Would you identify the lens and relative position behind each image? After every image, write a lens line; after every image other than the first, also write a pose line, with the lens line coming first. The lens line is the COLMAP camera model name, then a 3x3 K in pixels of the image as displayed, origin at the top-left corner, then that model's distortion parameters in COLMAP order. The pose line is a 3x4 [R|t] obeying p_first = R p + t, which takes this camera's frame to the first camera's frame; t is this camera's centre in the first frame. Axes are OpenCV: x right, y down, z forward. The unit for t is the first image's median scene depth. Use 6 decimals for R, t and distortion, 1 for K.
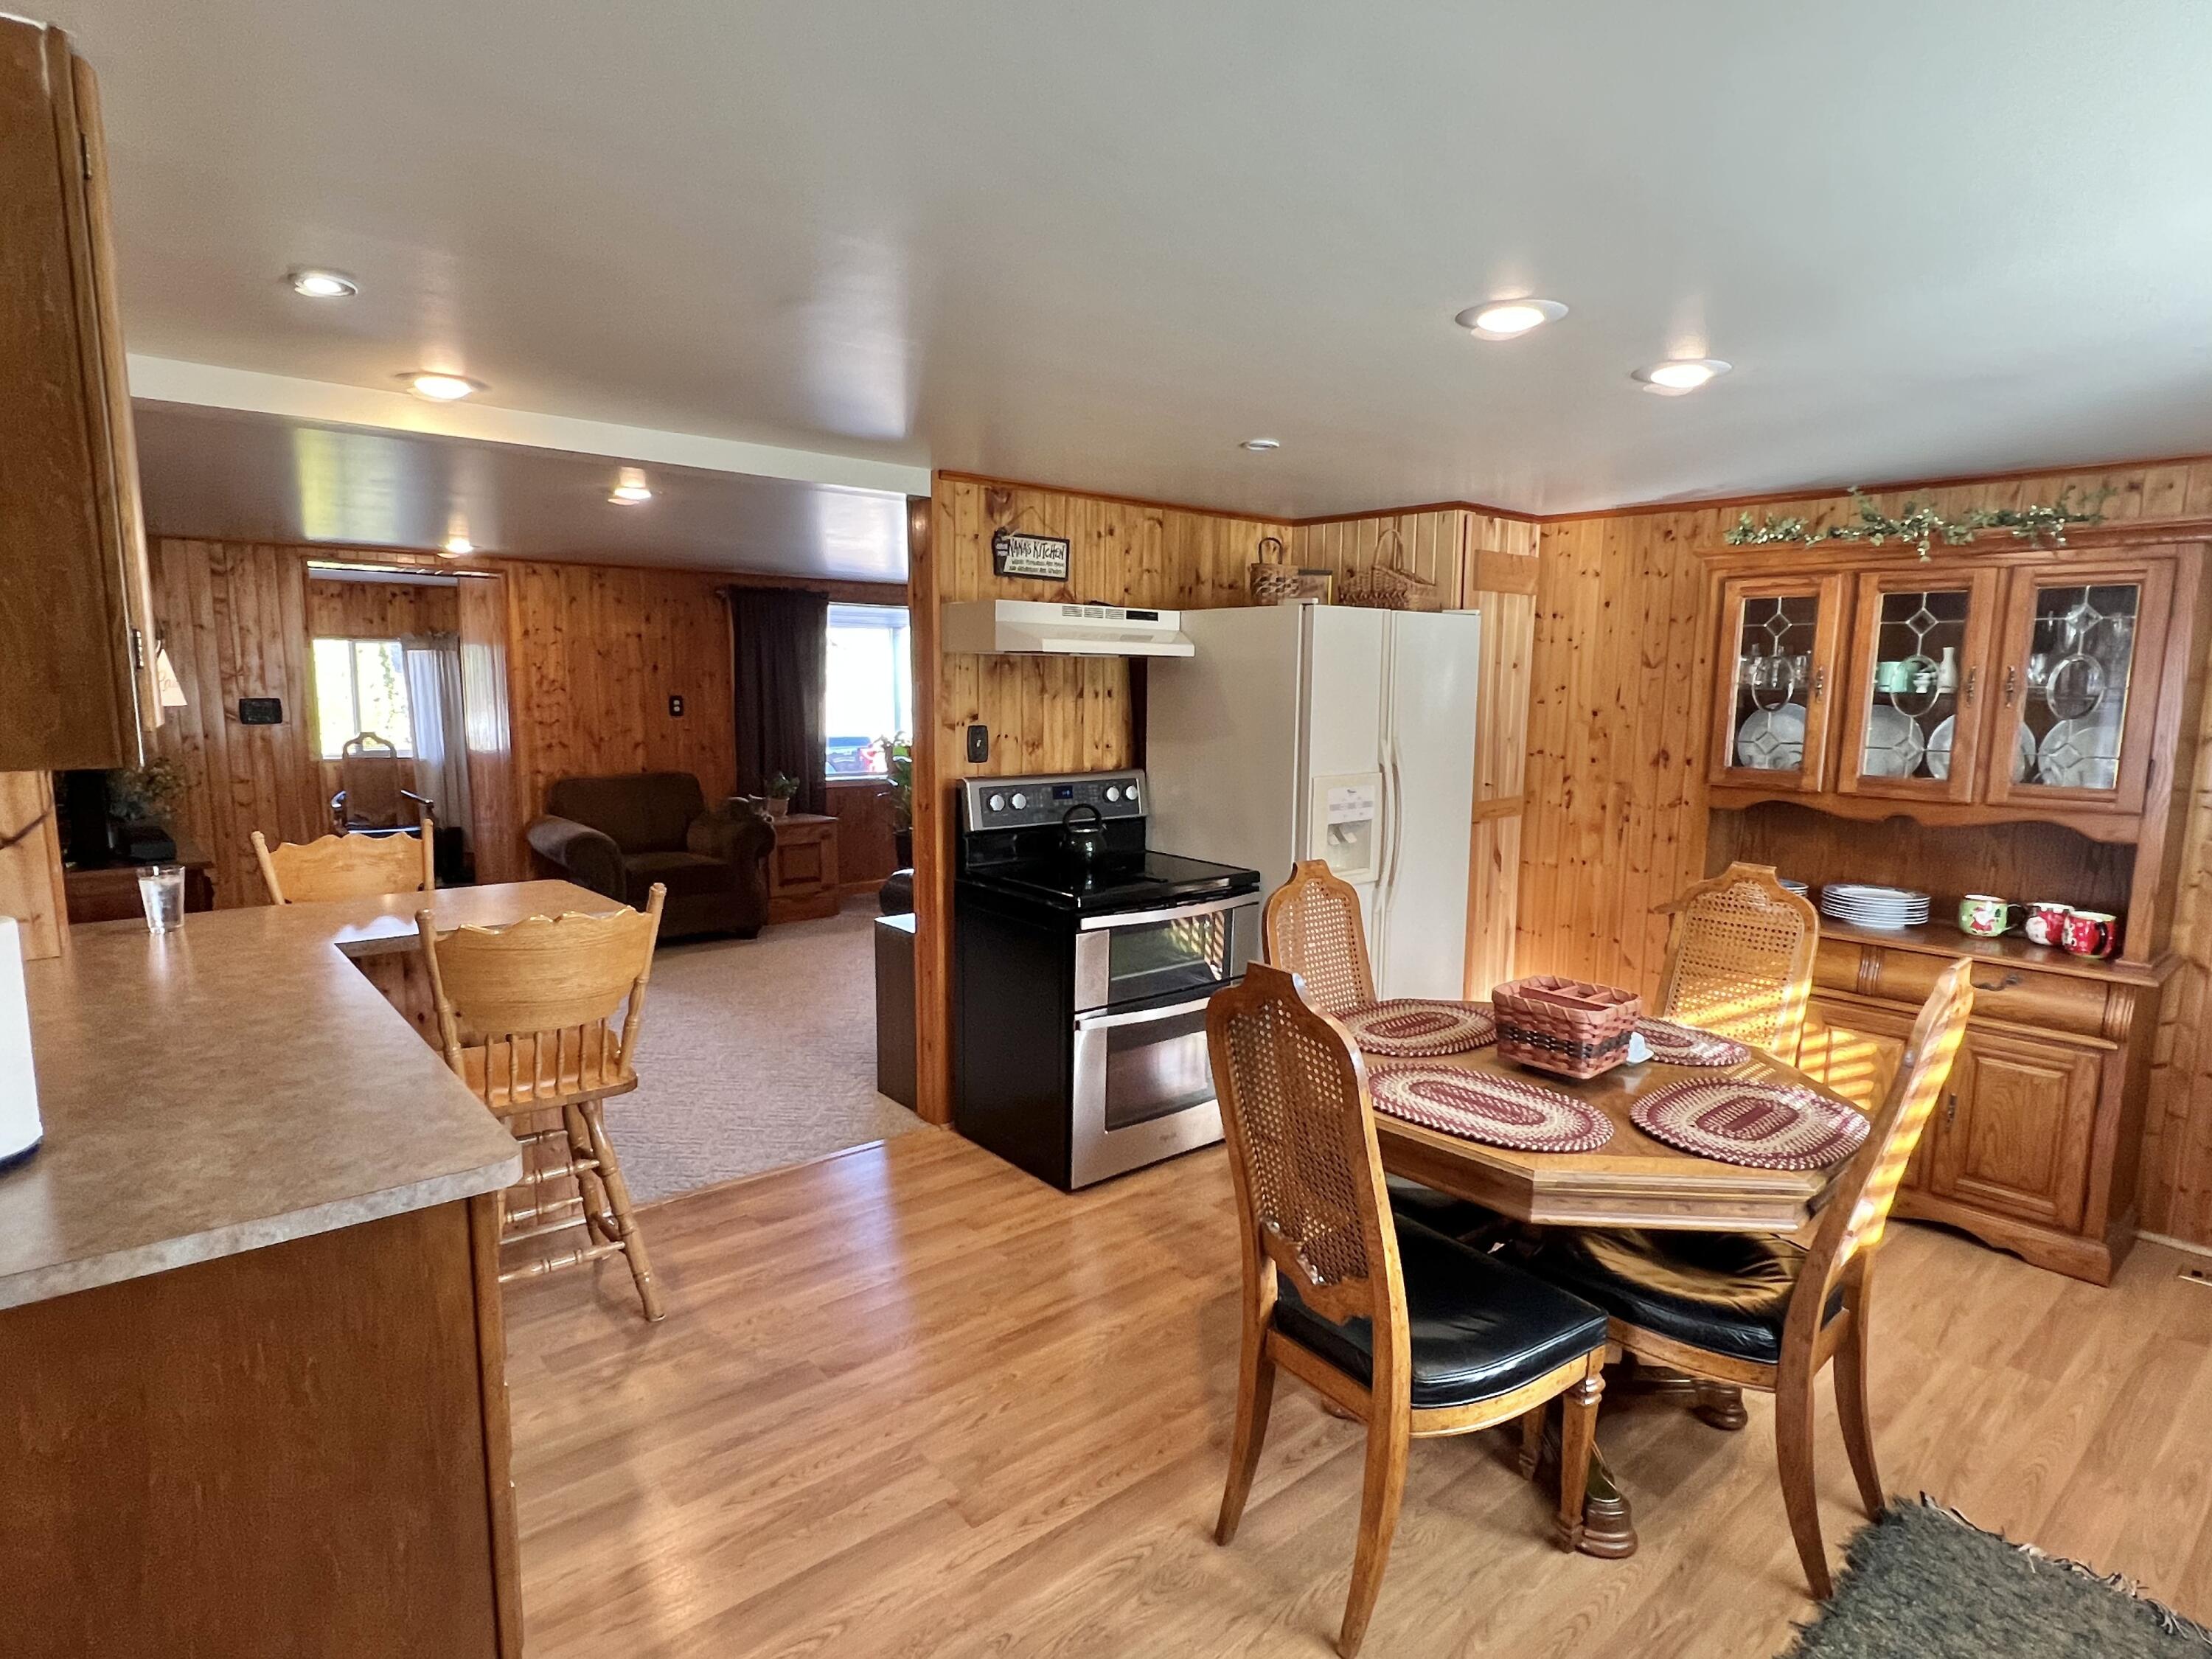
lens RADIAL K [[1199.8, 0, 1099.5], [0, 1199.8, 838.7], [0, 0, 1]] dist [0.001536, 0.002861]
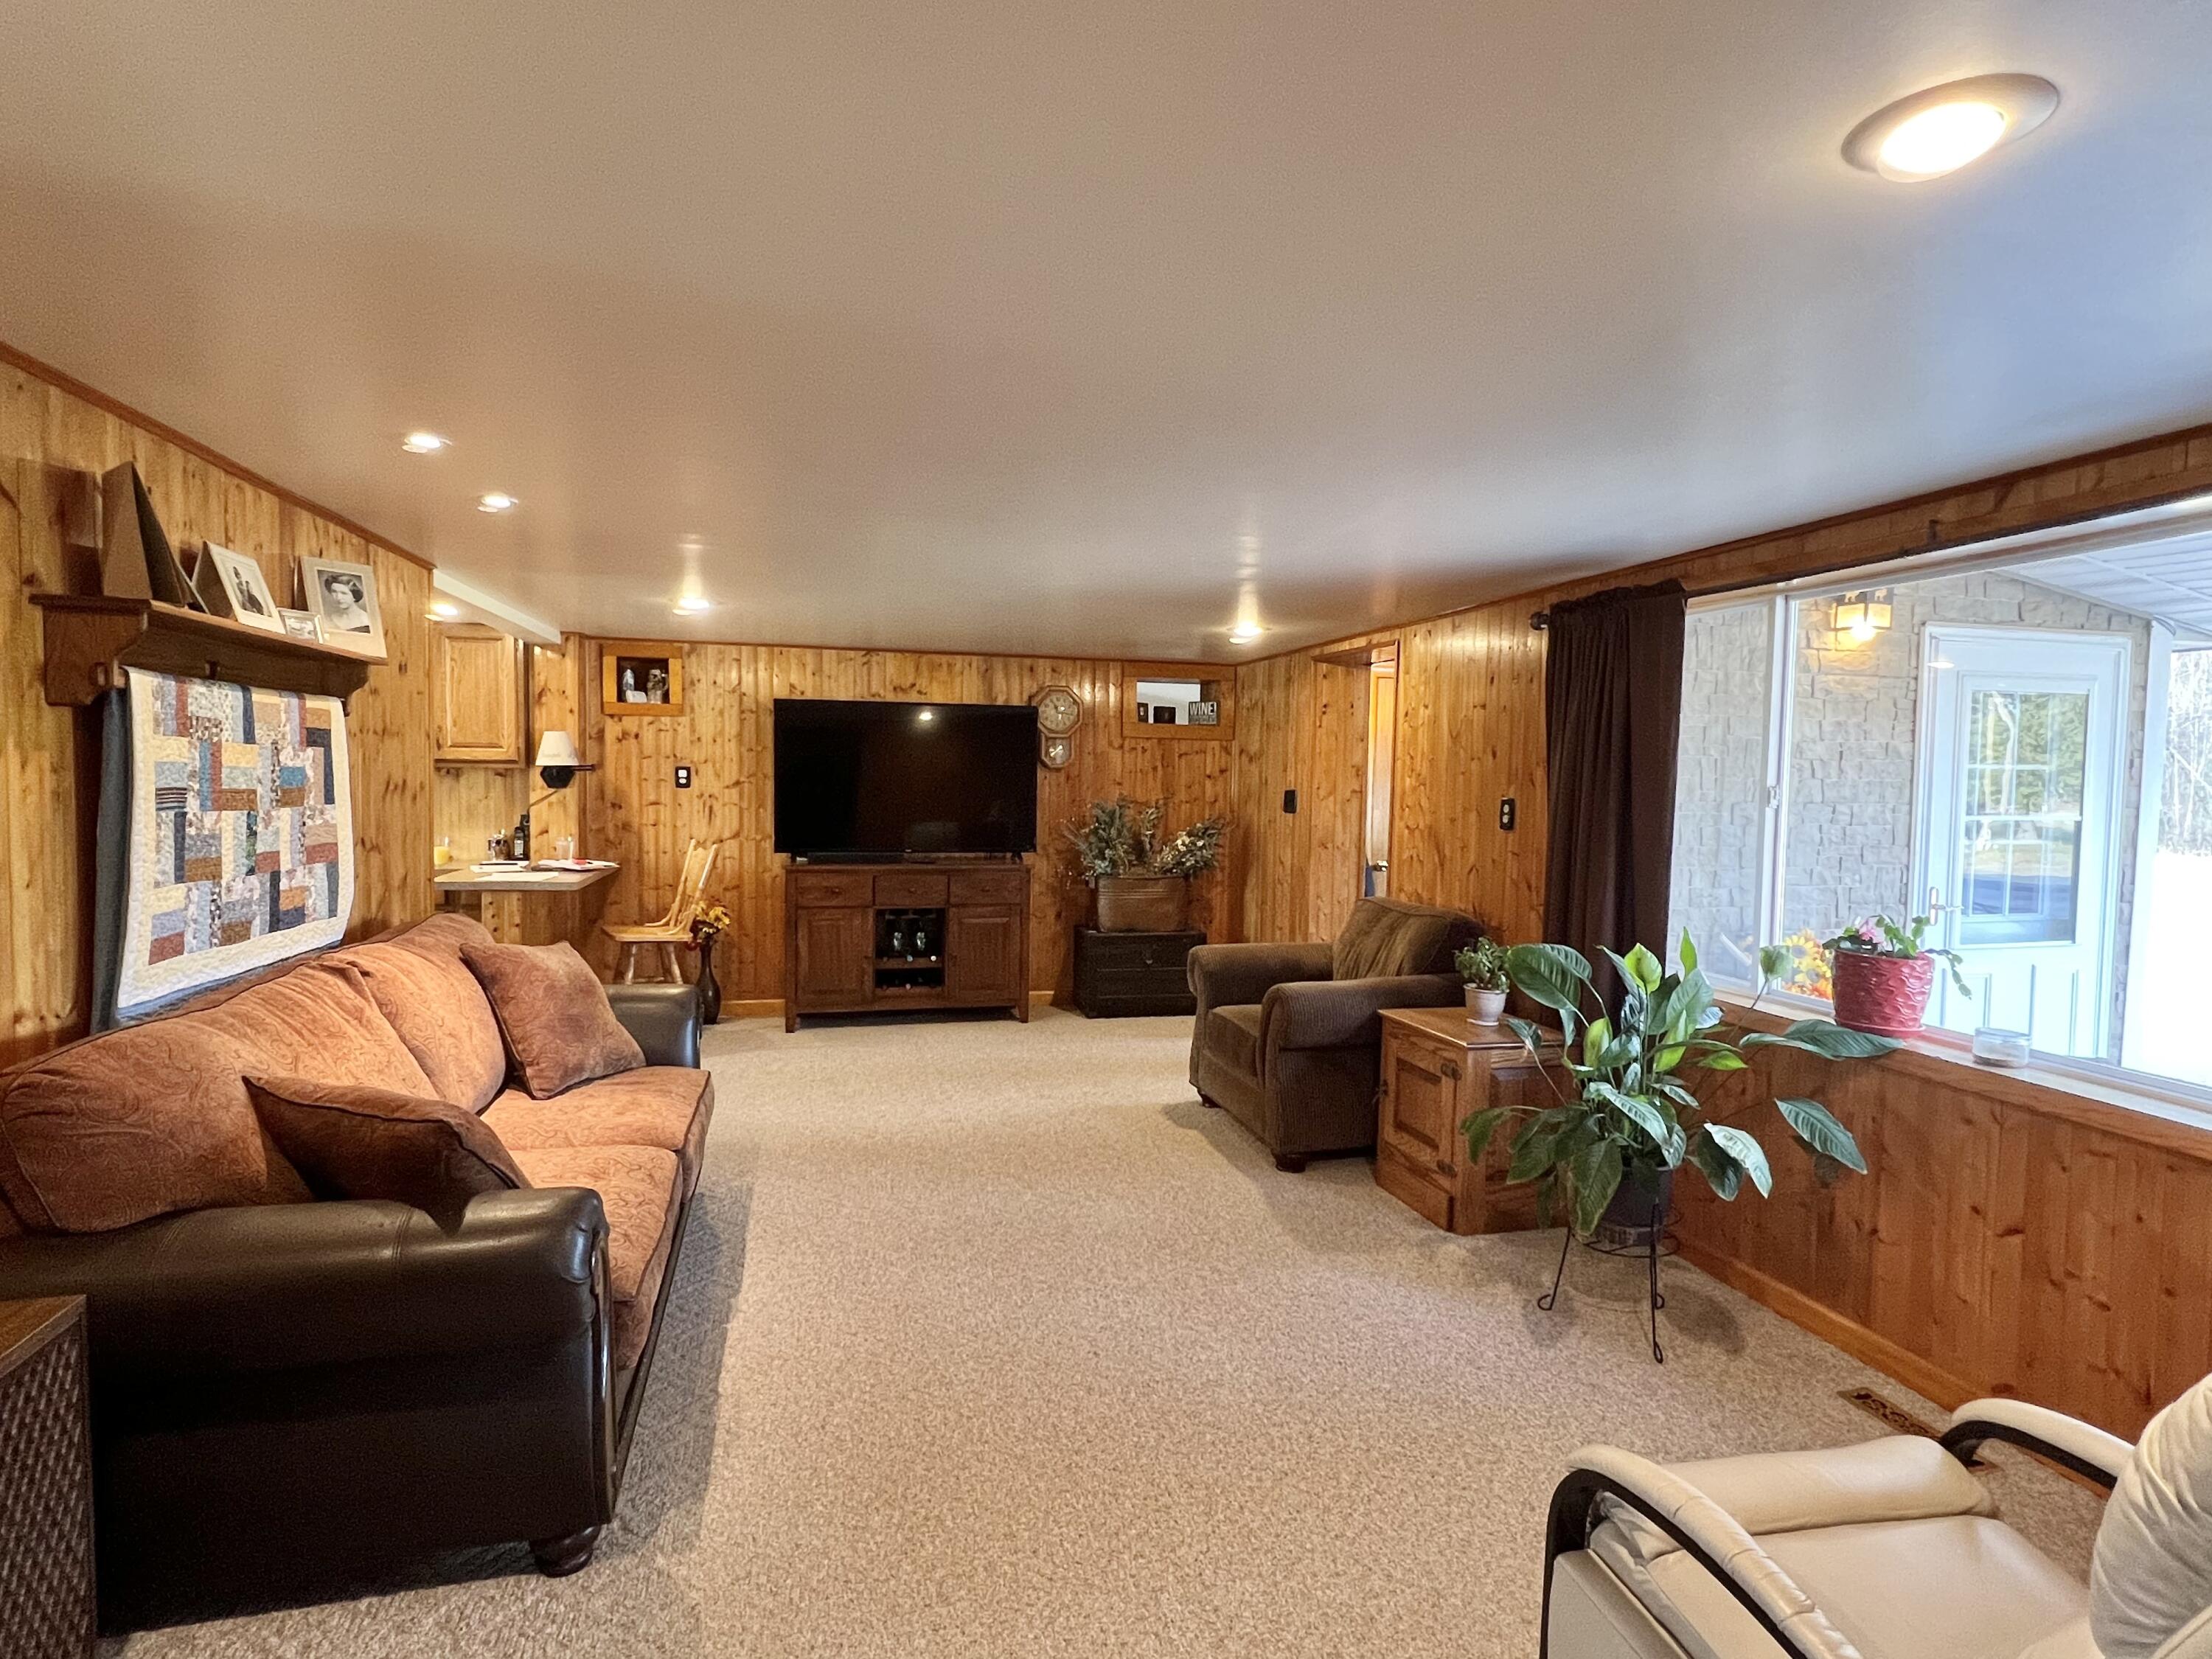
lens RADIAL K [[1190.6, 0, 1115.2], [0, 1190.6, 827.1], [0, 0, 1]] dist [0.000391, 0.000744]
pose [[-0.436554, 0.021652, -0.899418, 0.311066], [-0.143853, 0.985168, 0.093539, -0.141589], [0.888103, 0.170219, -0.426964, 1.159561]]
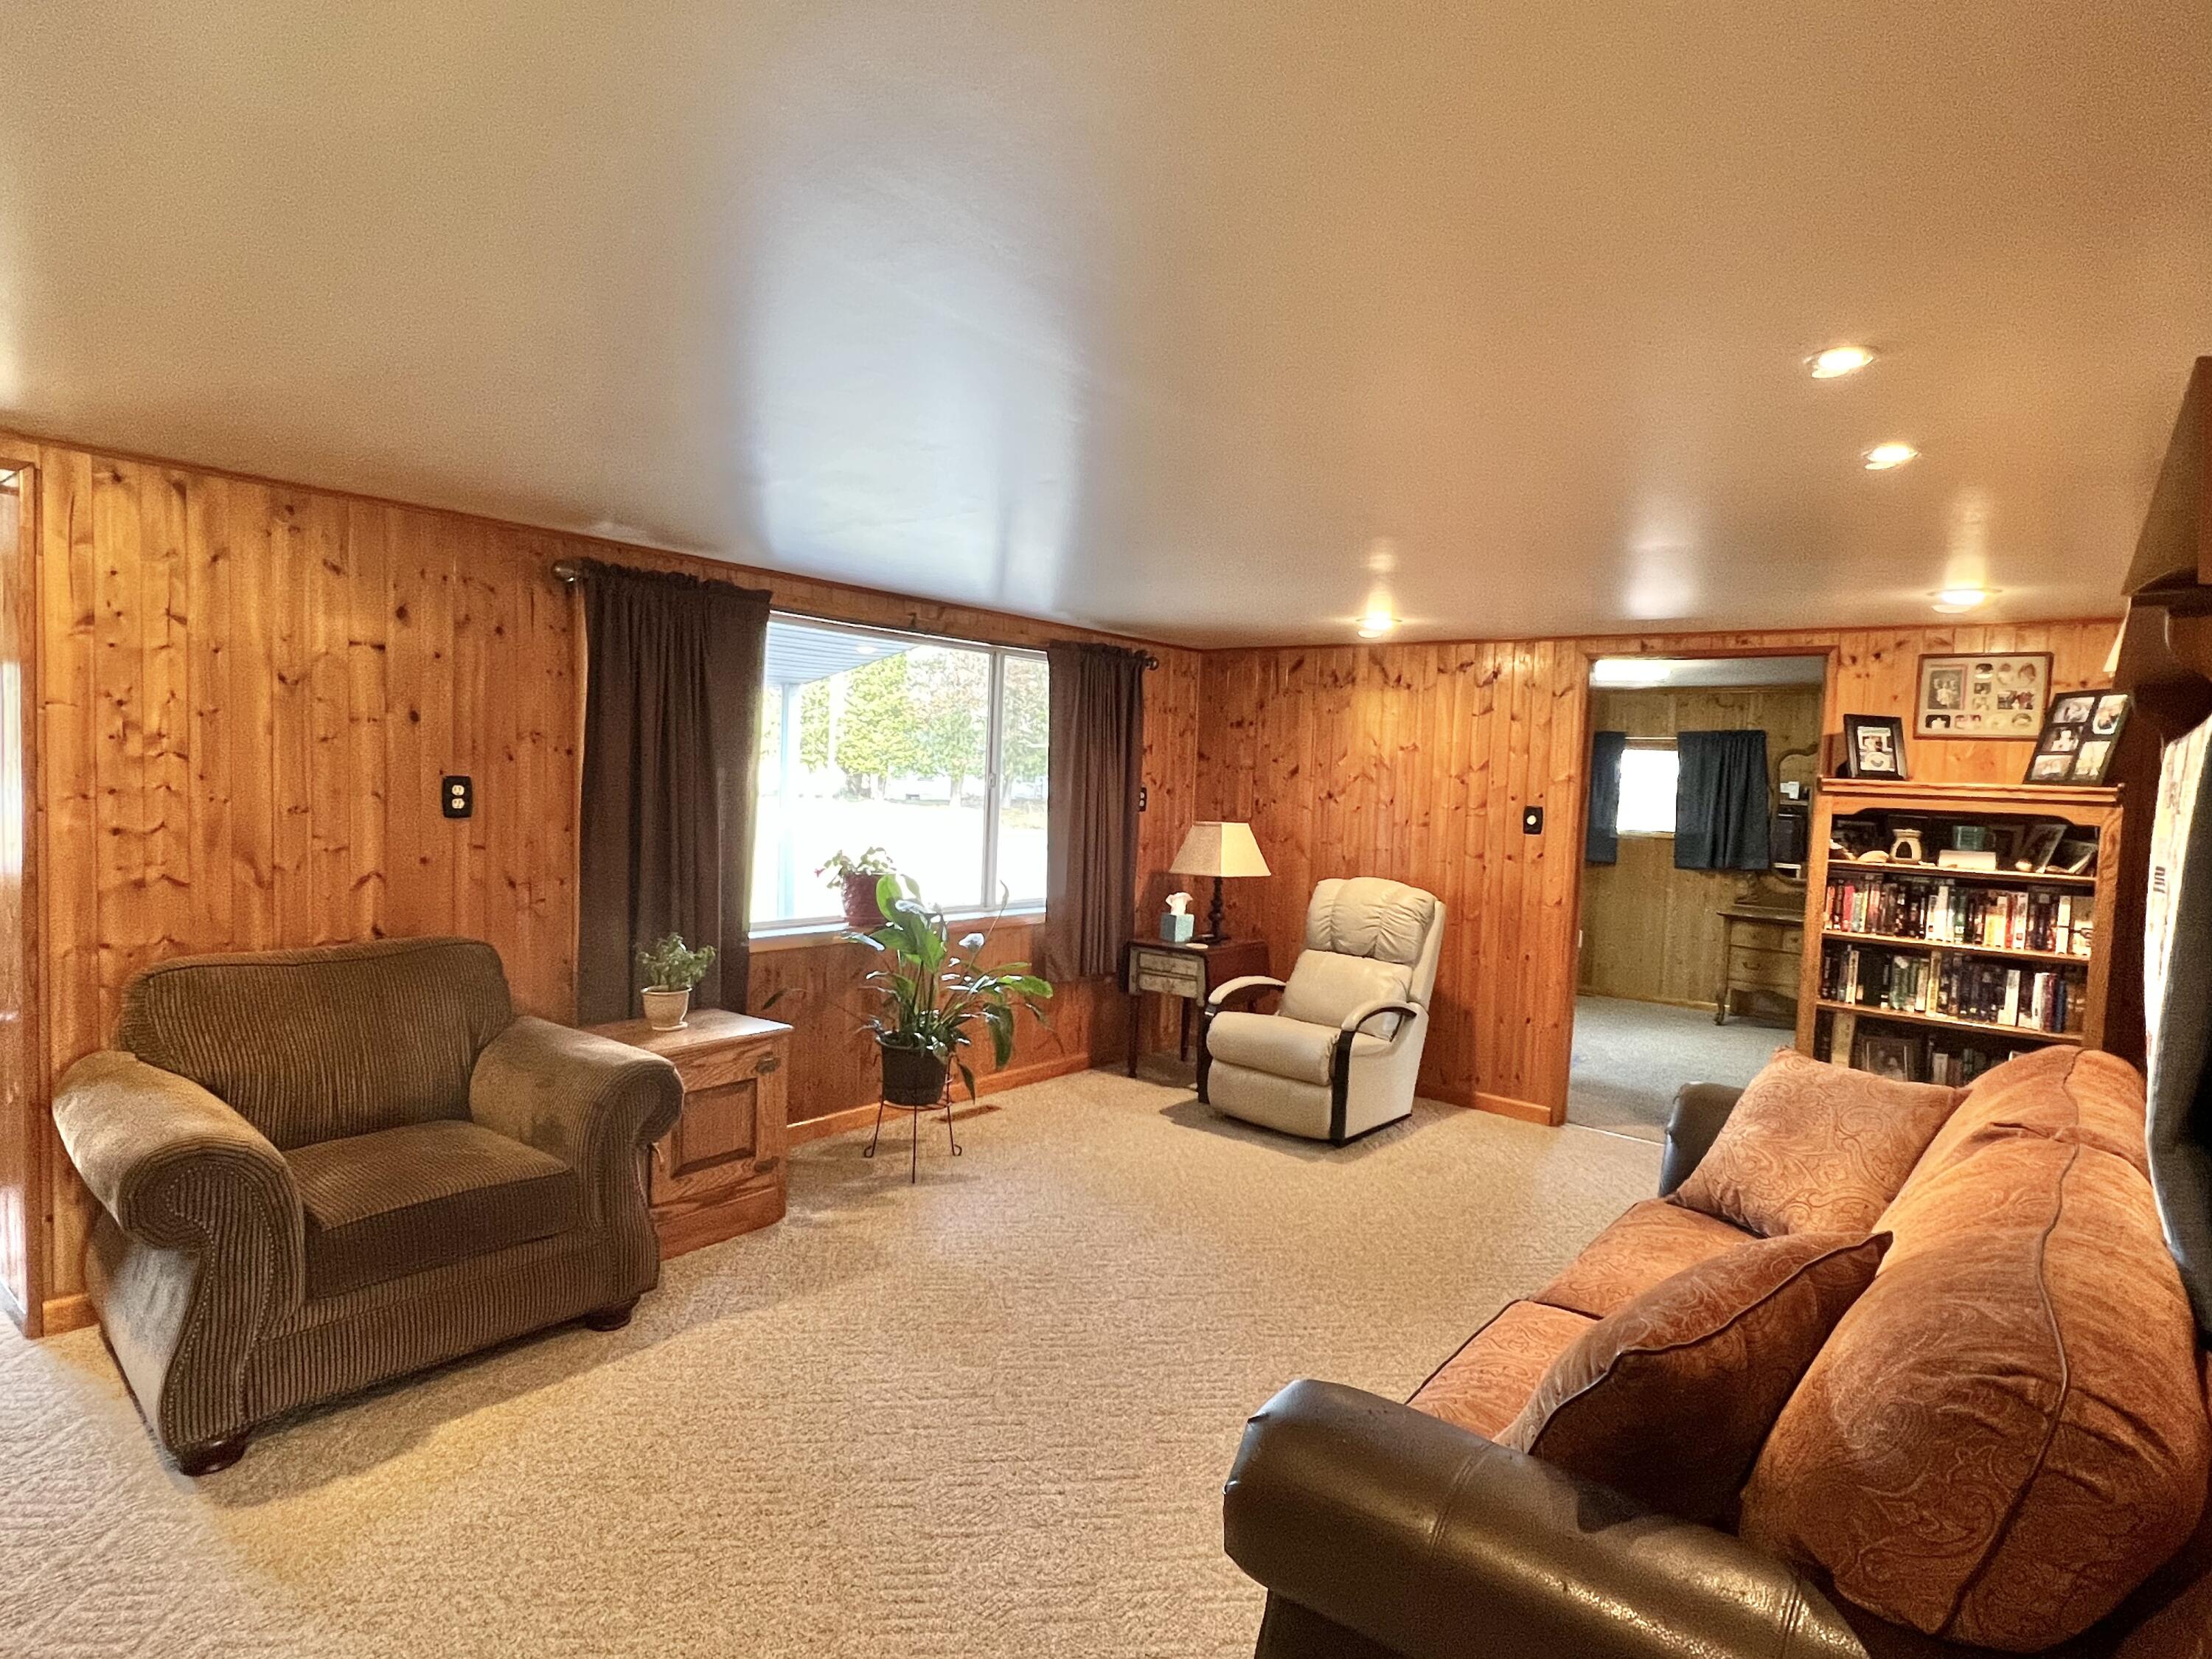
lens RADIAL K [[1199.8, 0, 1102.4], [0, 1199.8, 837.4], [0, 0, 1]] dist [0.001536, 0.002861]
pose [[0.983914, 0.022086, 0.177272, -0.196107], [-0.009244, 0.997293, -0.072946, -0.066330], [-0.178403, 0.070133, 0.981455, 0.516873]]
